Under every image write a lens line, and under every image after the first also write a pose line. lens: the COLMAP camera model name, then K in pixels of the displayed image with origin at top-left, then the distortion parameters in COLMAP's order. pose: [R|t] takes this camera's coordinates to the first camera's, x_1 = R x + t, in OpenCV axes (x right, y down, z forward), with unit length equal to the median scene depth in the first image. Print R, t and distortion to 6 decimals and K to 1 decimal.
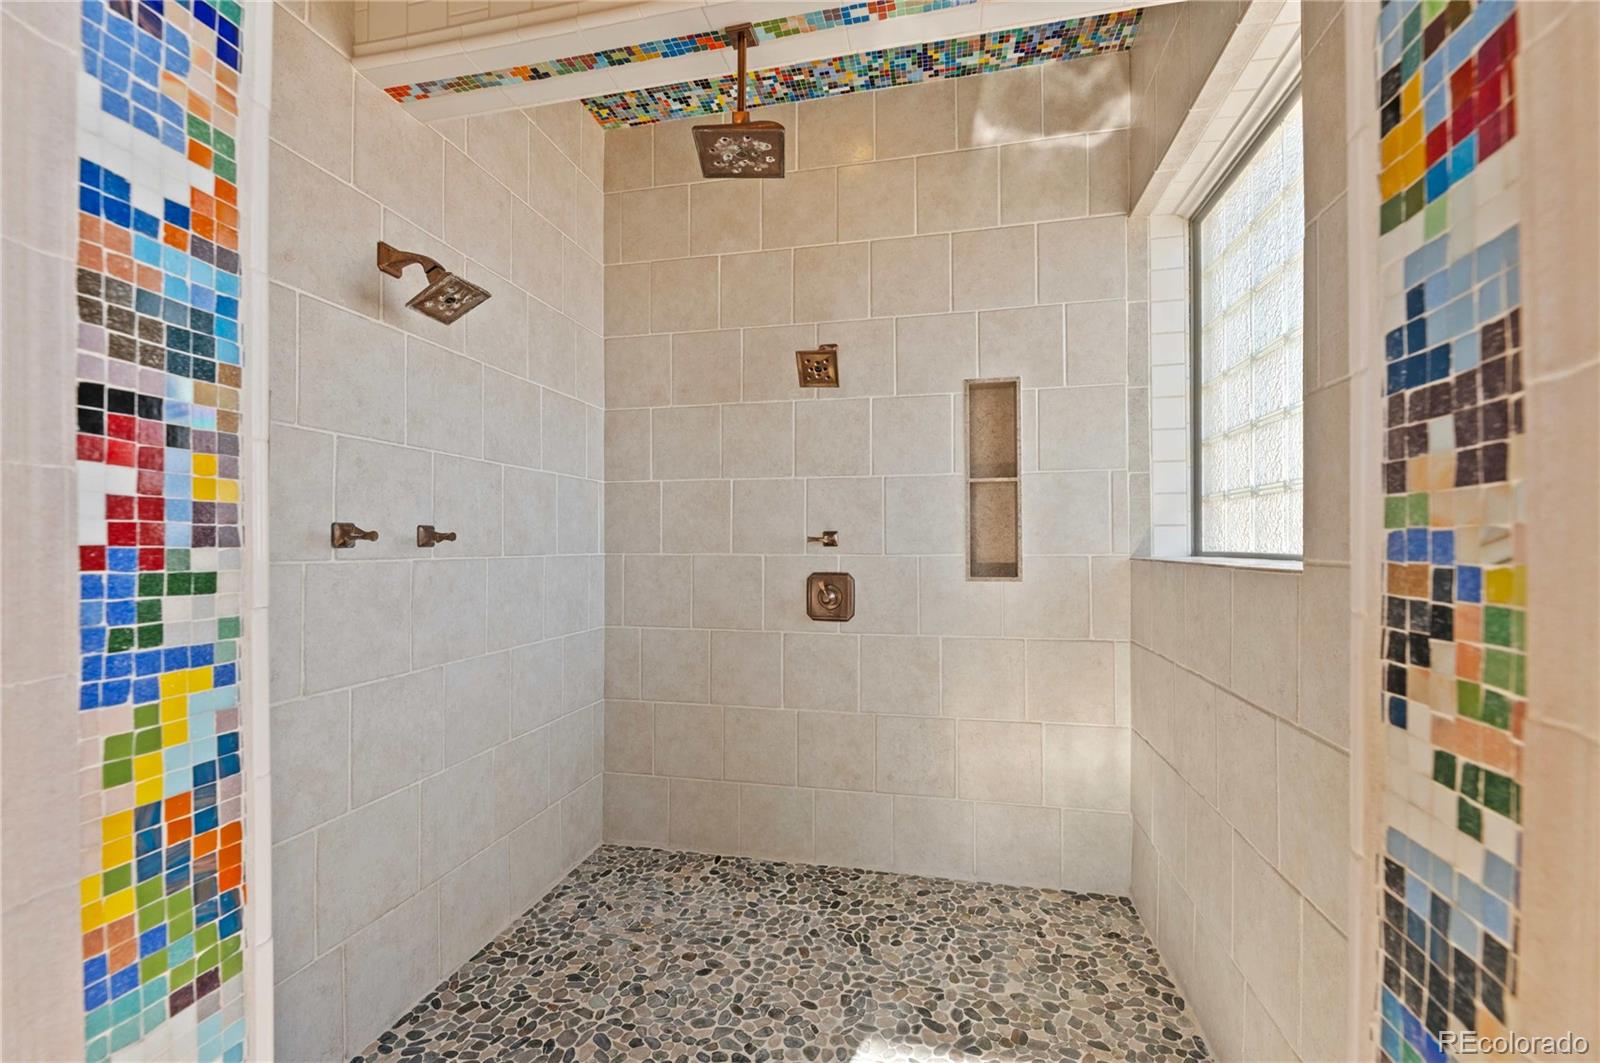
lens RADIAL K [[680.0, 0, 799.4], [0, 680.0, 537.2], [0, 0, 1]] dist [0.000690, 0.000143]
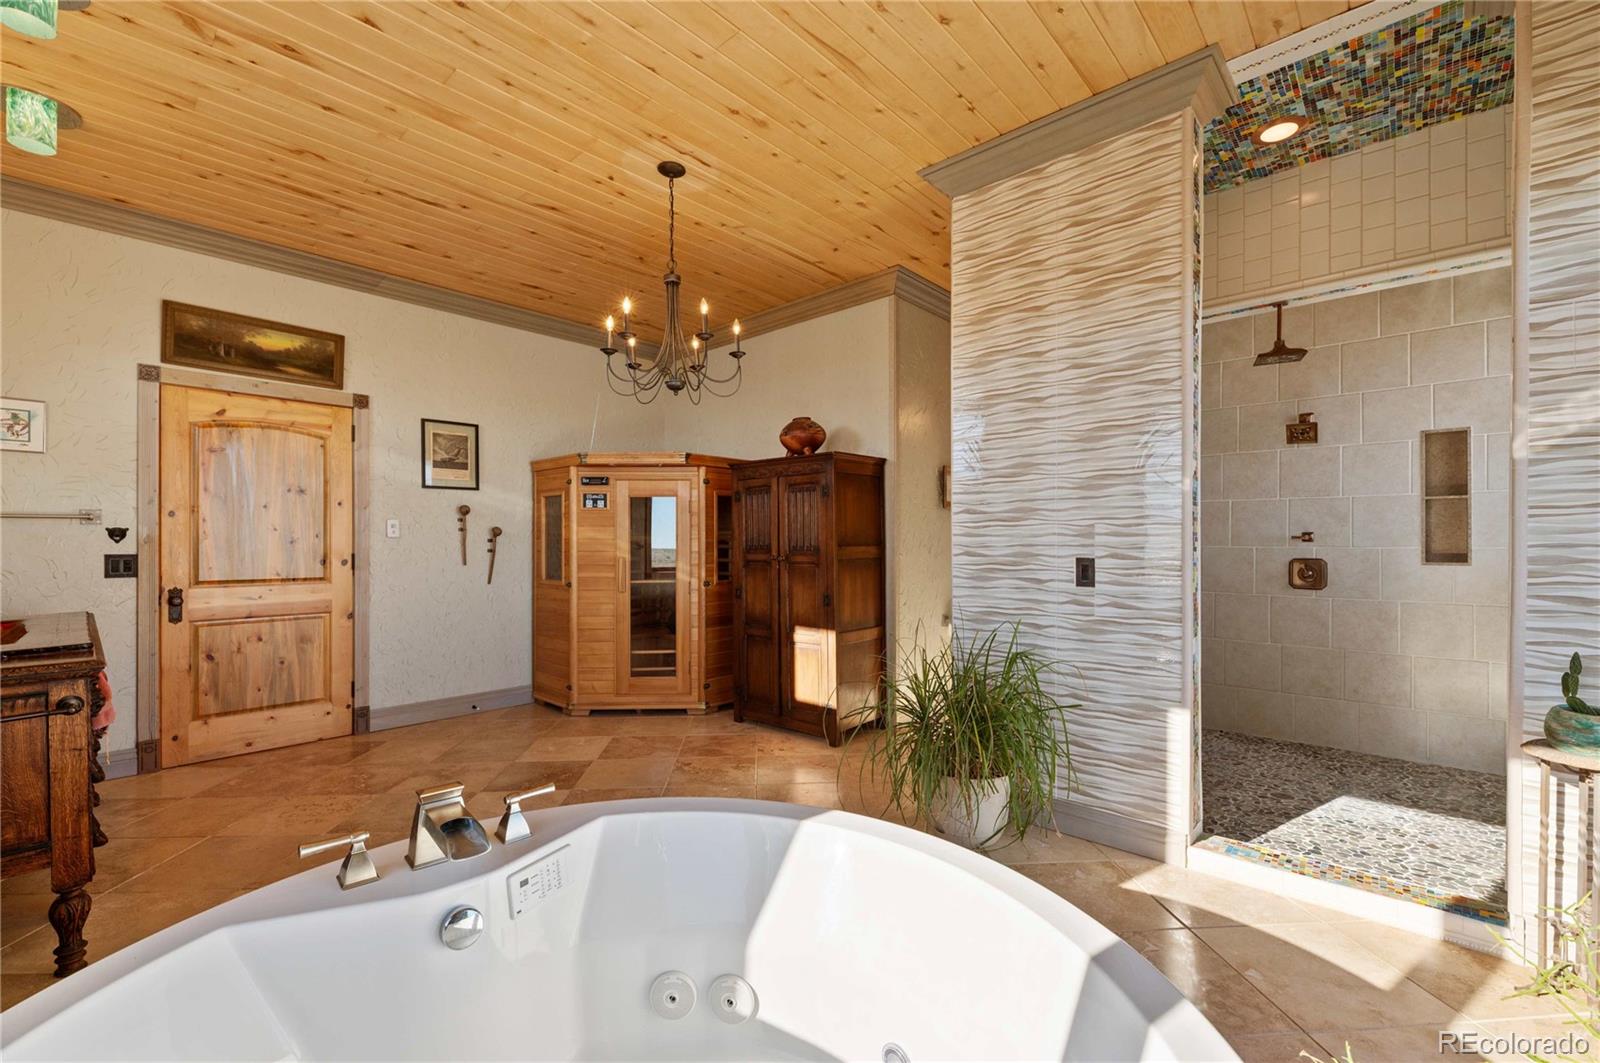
lens RADIAL K [[680.0, 0, 798.2], [0, 680.0, 544.1], [0, 0, 1]] dist [0.000690, 0.000143]
pose [[0.869144, 0.001581, -0.494557, -0.208910], [0.005570, 0.999900, 0.012986, -0.008764], [0.494528, -0.014041, 0.869048, -0.989990]]
